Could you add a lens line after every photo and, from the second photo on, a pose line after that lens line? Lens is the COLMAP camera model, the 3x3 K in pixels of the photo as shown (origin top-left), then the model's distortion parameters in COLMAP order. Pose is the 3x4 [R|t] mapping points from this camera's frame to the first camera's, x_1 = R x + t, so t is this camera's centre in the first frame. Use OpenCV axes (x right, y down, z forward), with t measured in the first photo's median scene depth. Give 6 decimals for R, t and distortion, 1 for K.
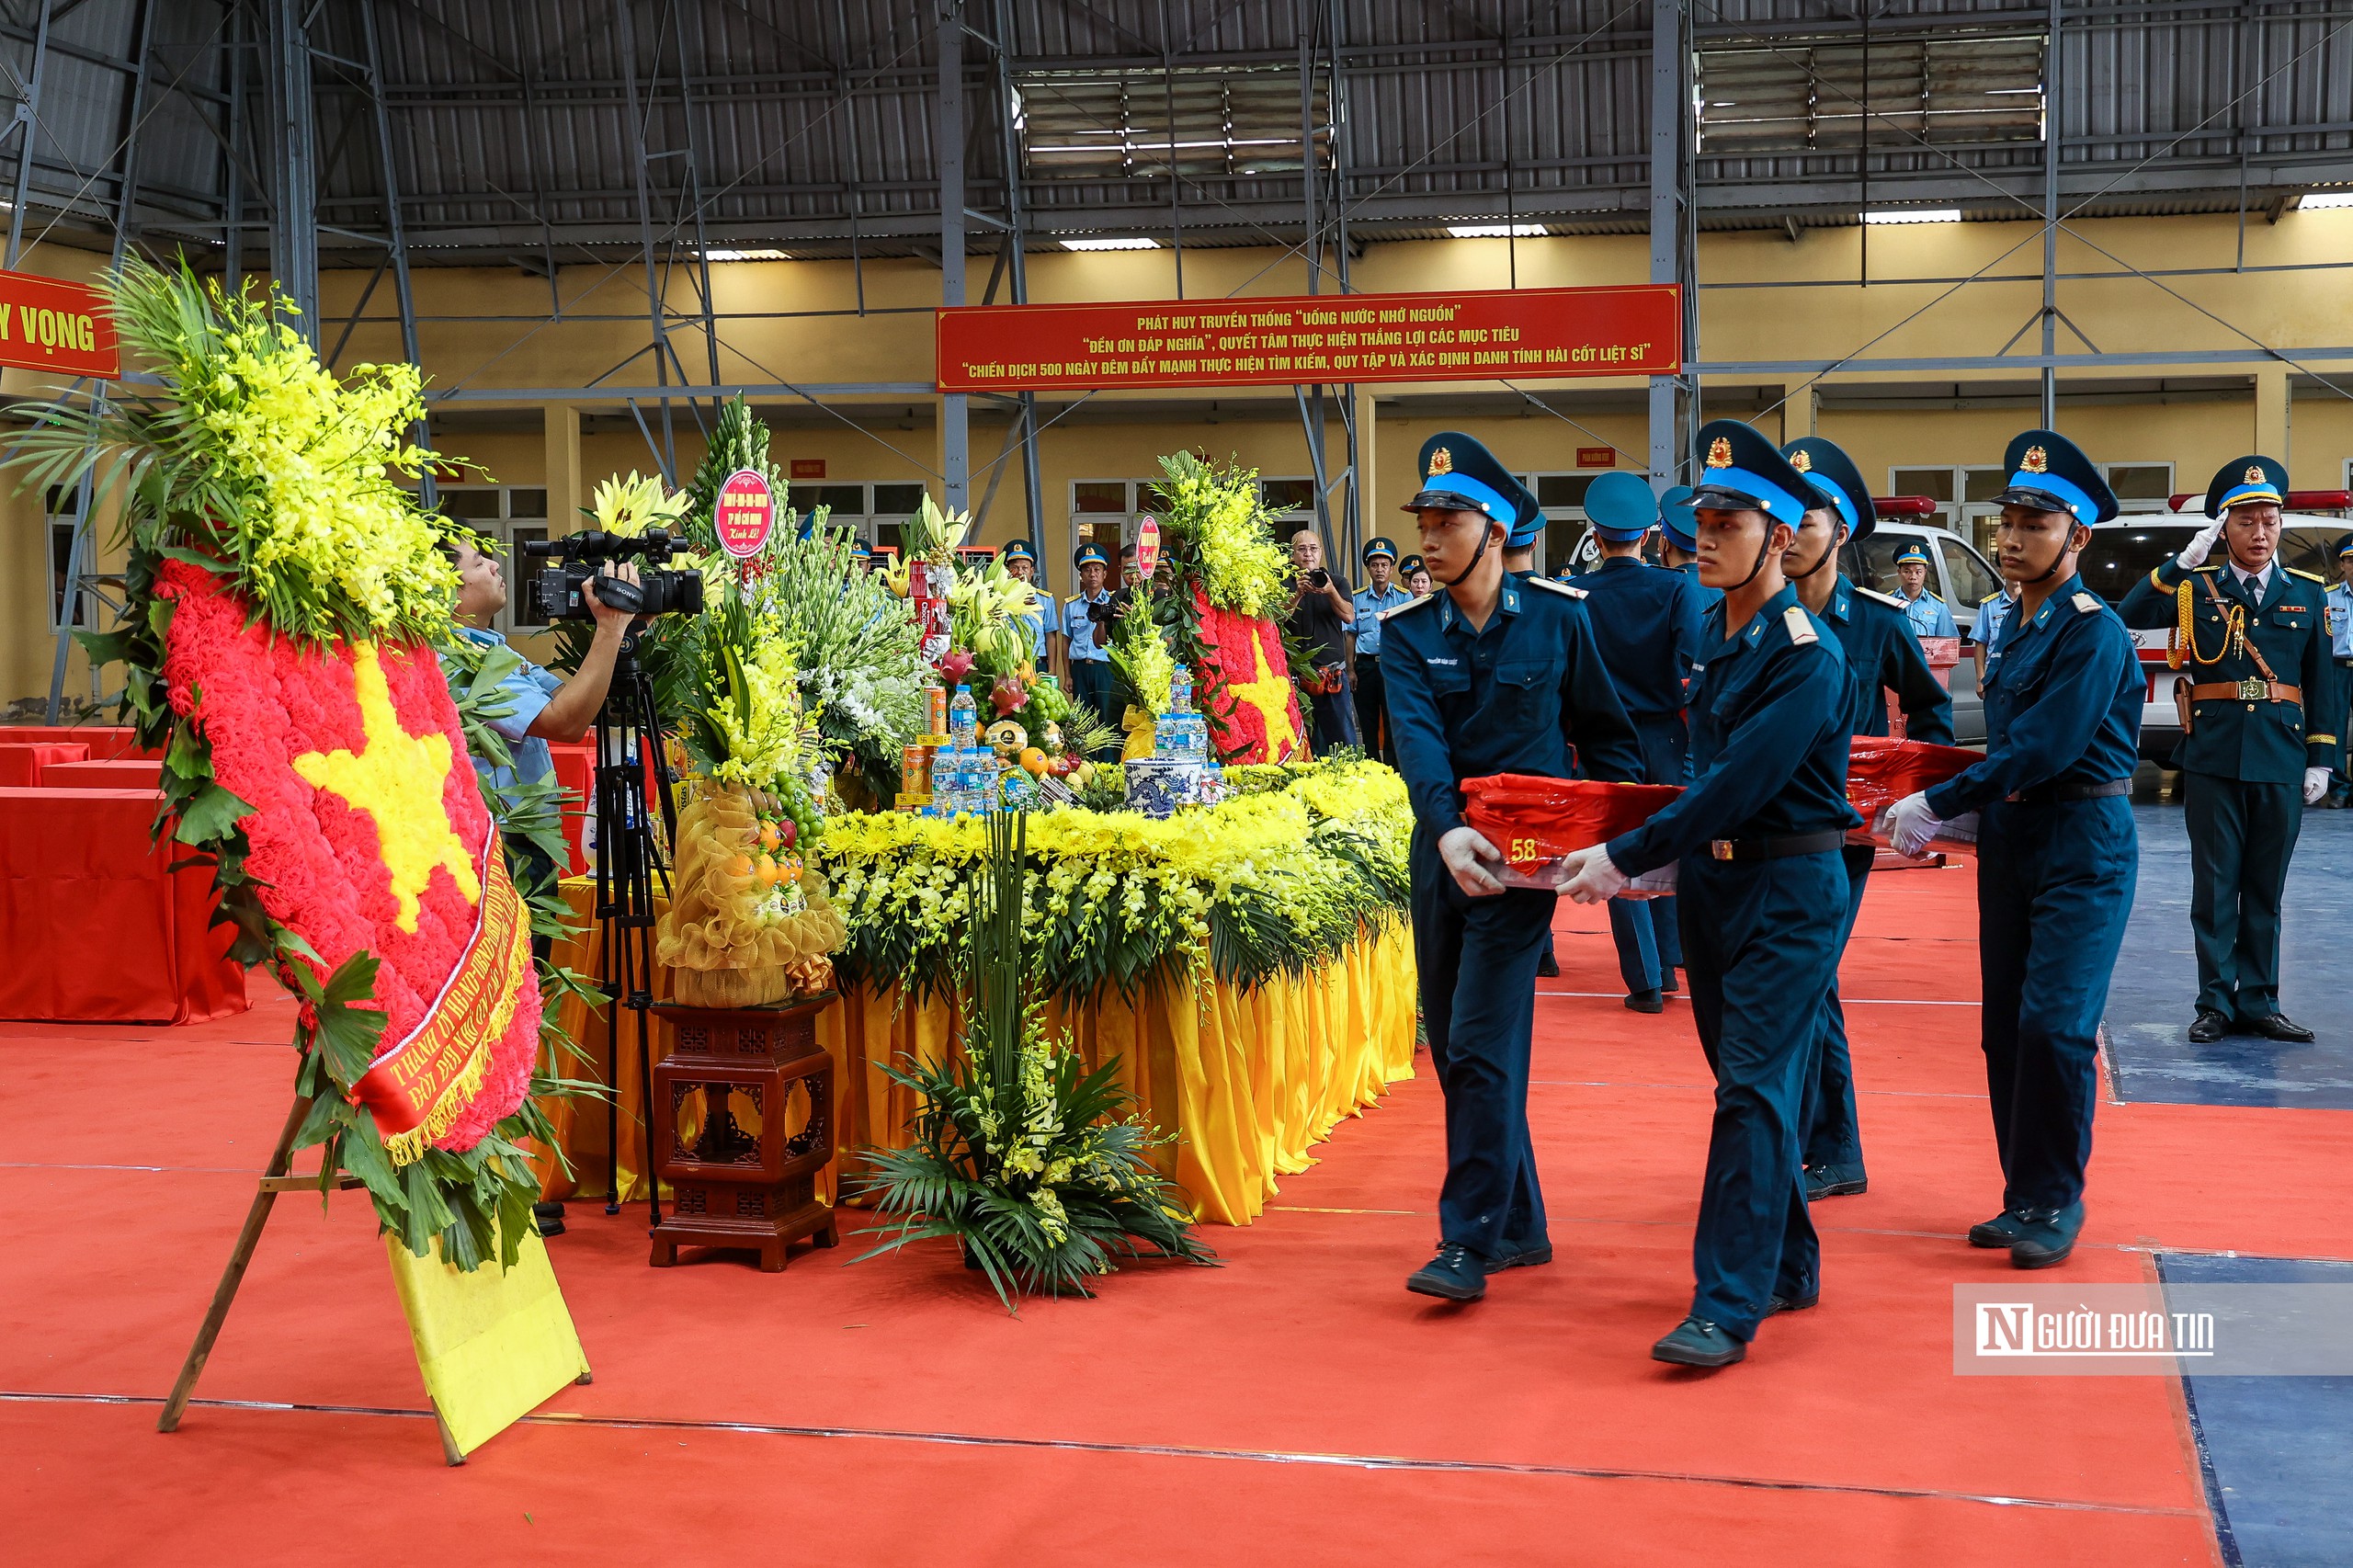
lens RADIAL K [[2840.9, 0, 1341.6], [0, 2840.9, 781.9], [0, 0, 1]] dist [0.096313, 0.061827]
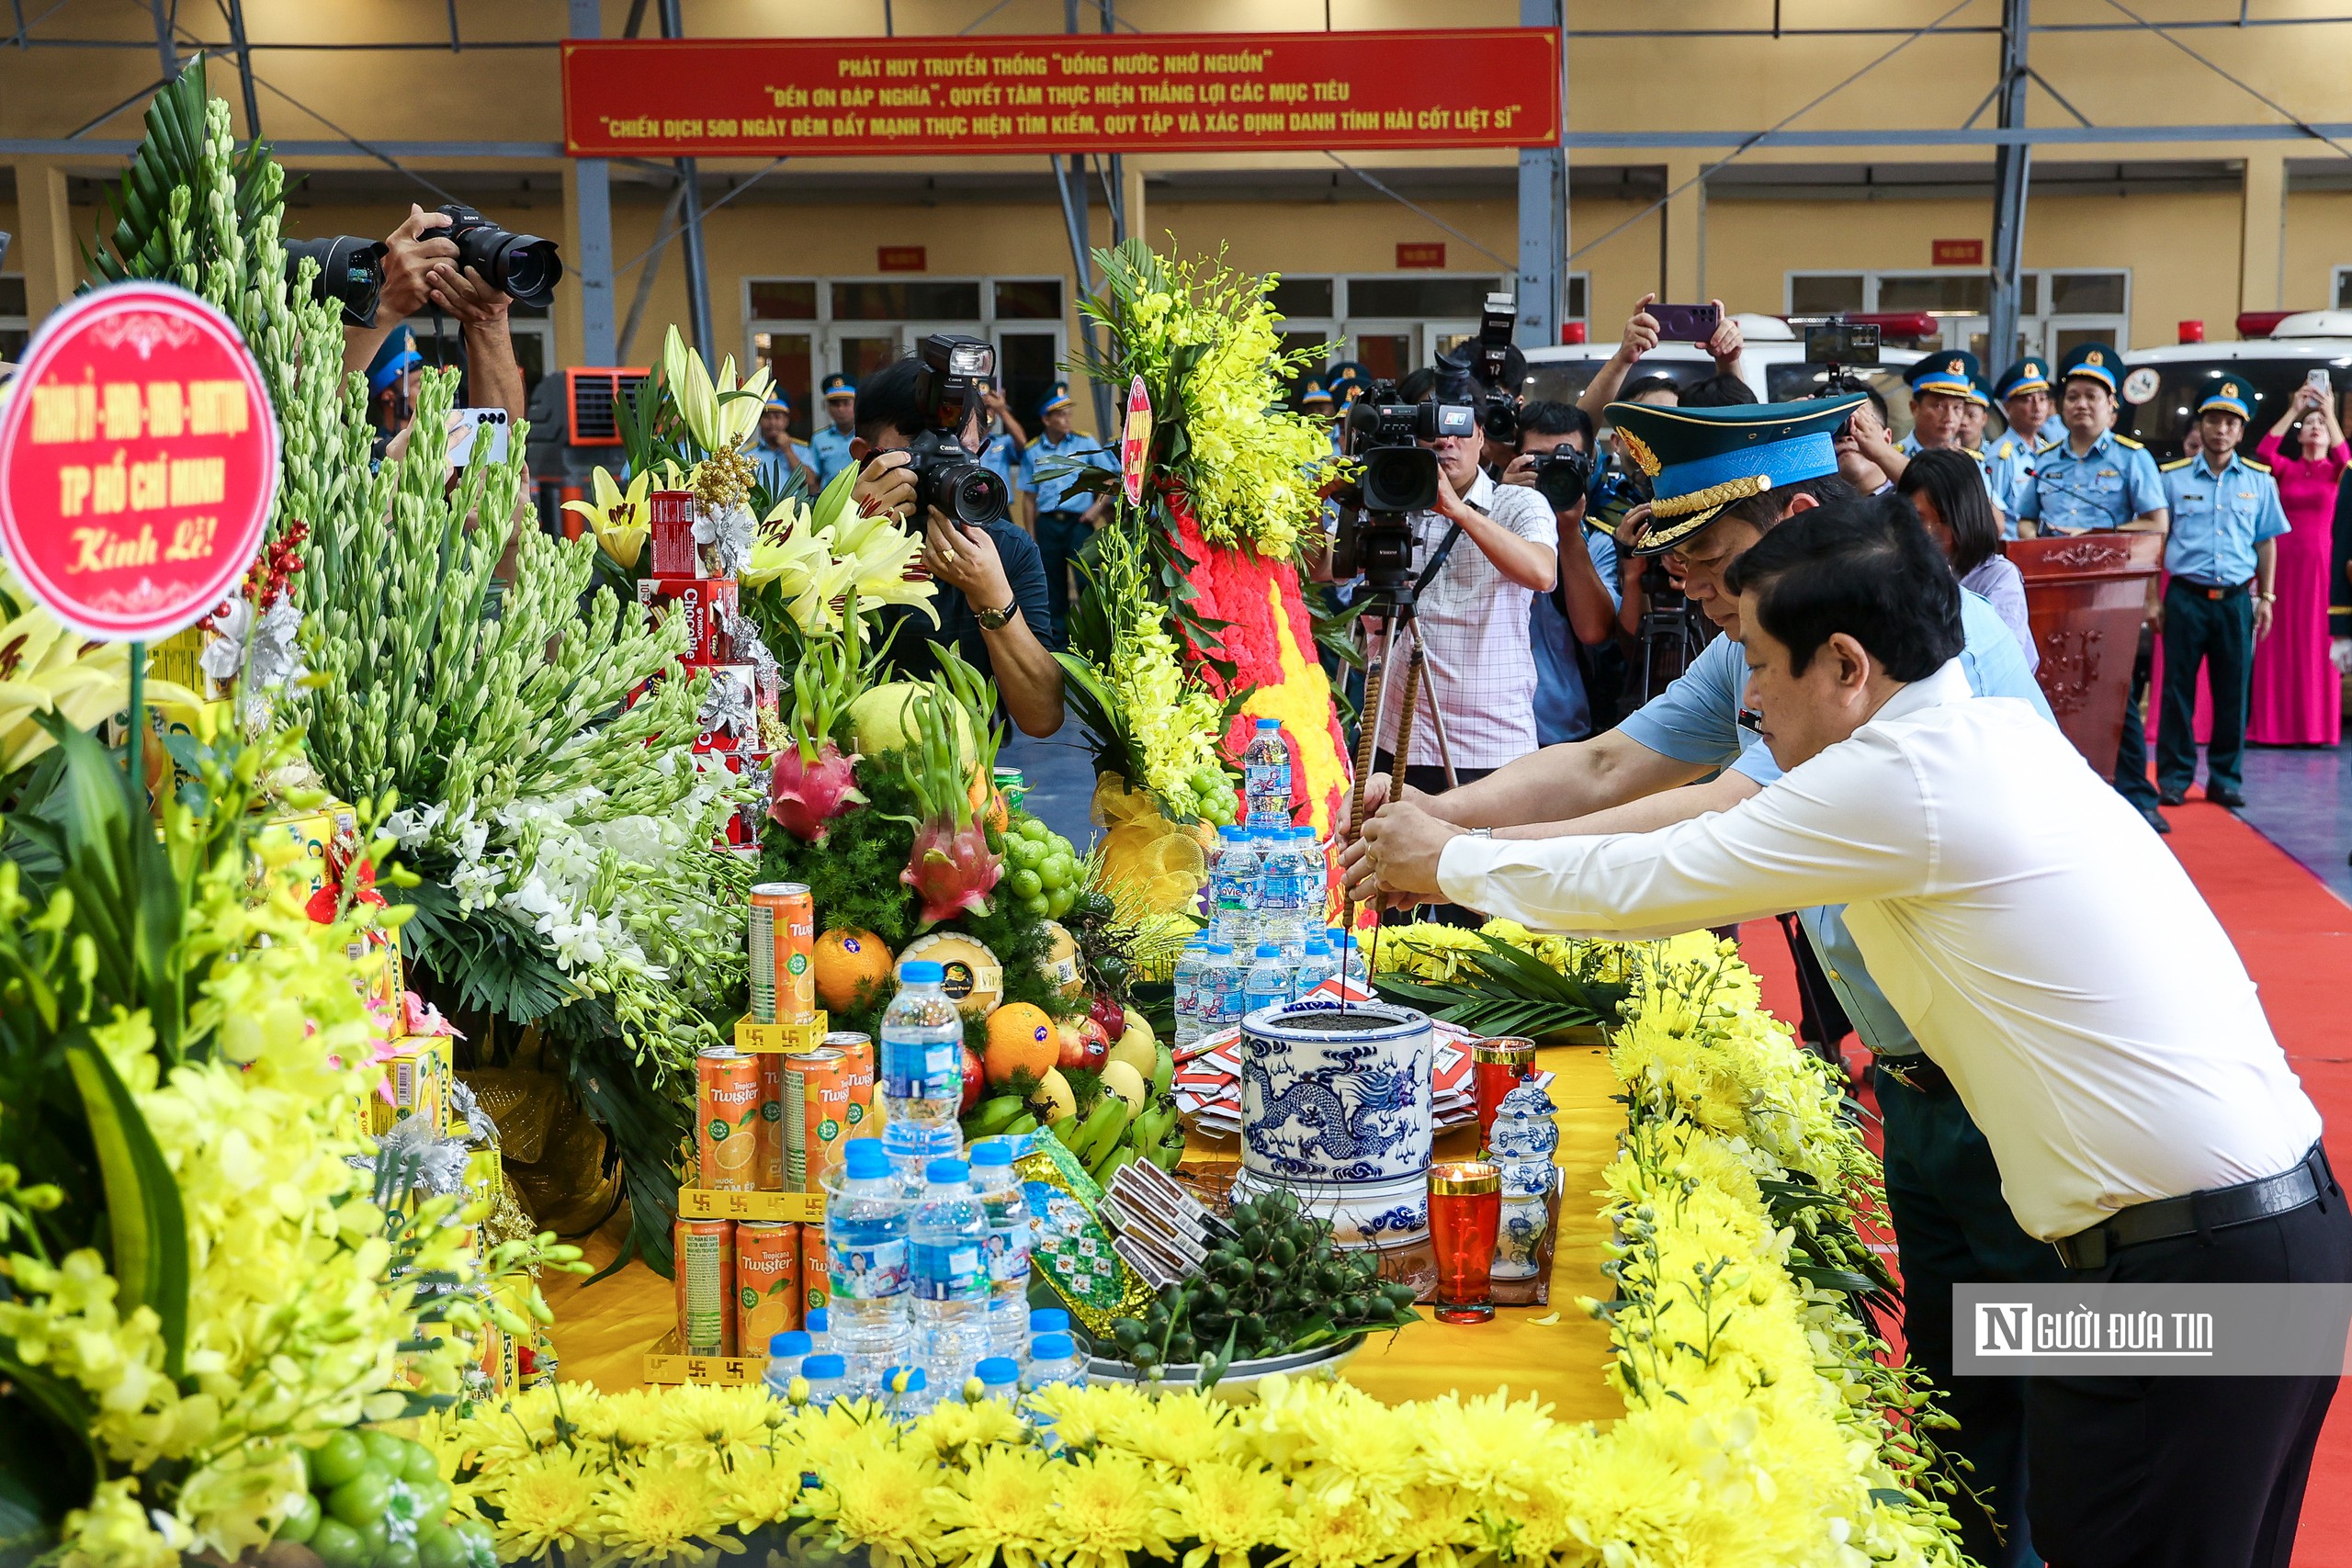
lens RADIAL K [[2617.6, 0, 1258.8], [0, 2617.6, 789.2], [0, 0, 1]] dist [0.031185, 0.199257]
pose [[0.991705, -0.015829, 0.127556, -0.054868], [0.004530, 0.996076, 0.088386, -0.032979], [-0.128454, -0.087075, 0.987885, 0.291240]]
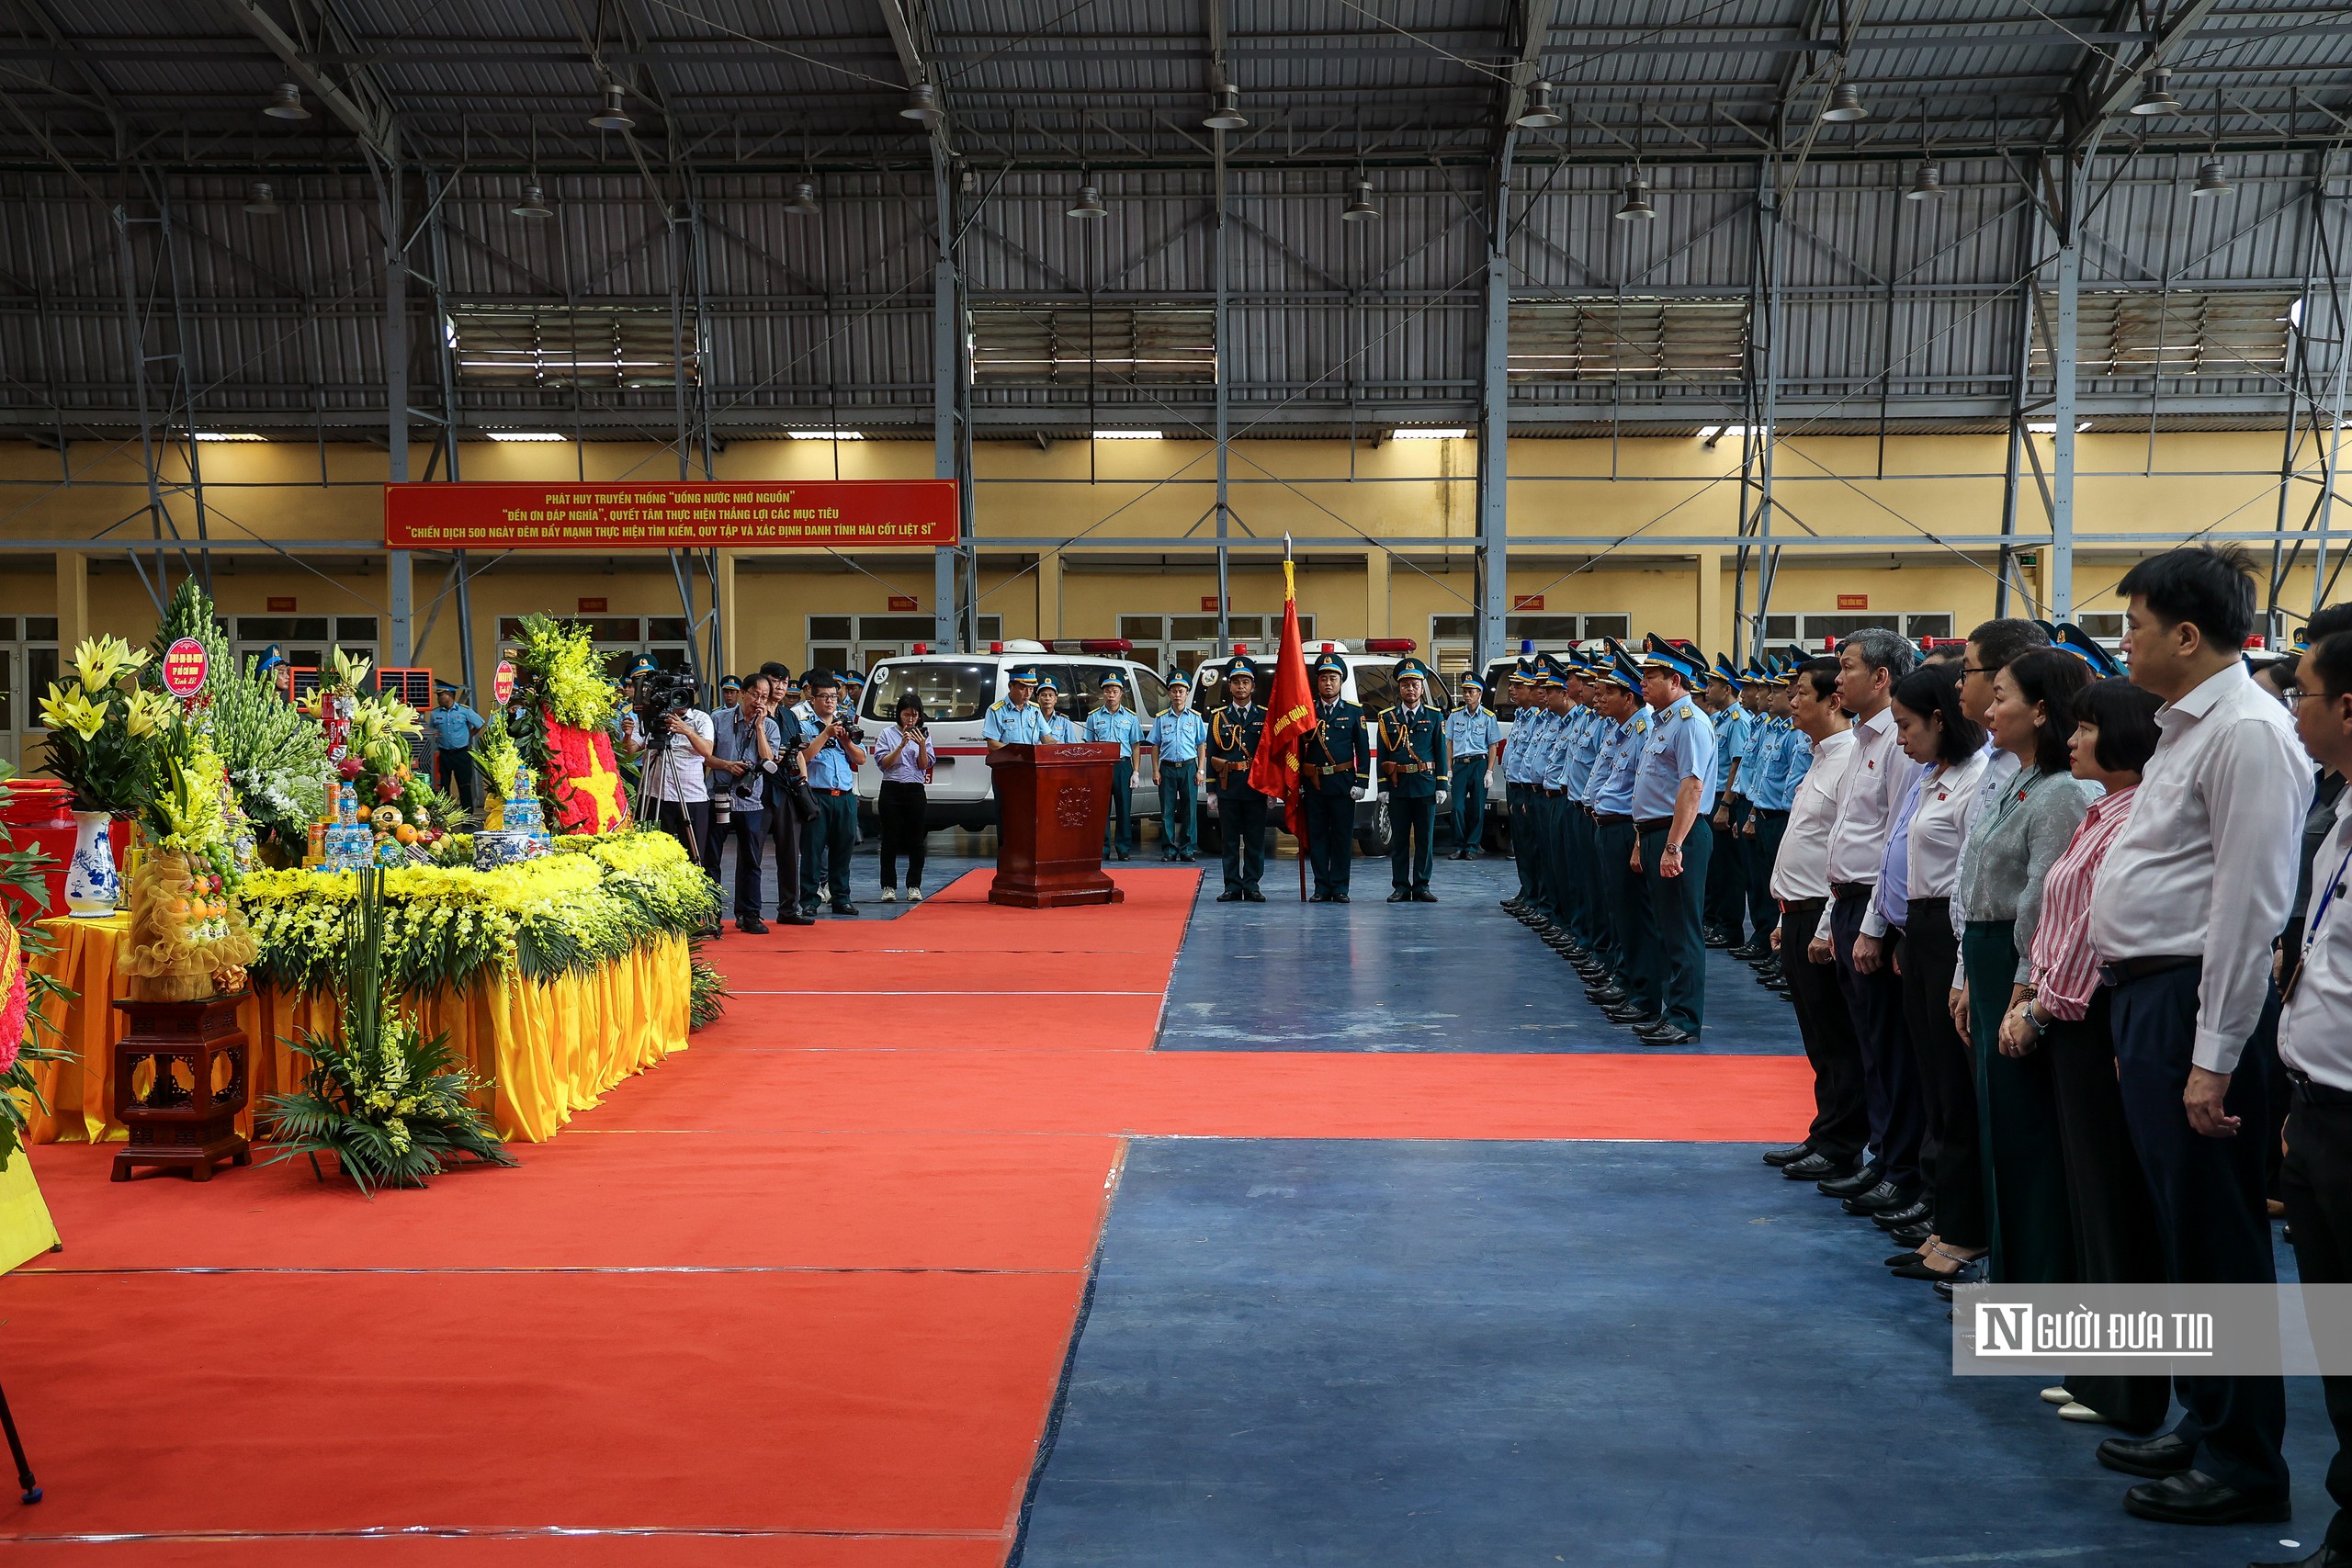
lens RADIAL K [[2329.0, 0, 1176.0], [0, 2329.0, 784.0], [0, 0, 1]] dist [0.041337, 0.134899]
pose [[0.986081, -0.002362, 0.166251, 0.036081], [0.006844, 0.999628, -0.026392, 0.000777], [-0.166127, 0.027162, 0.985730, -0.109806]]
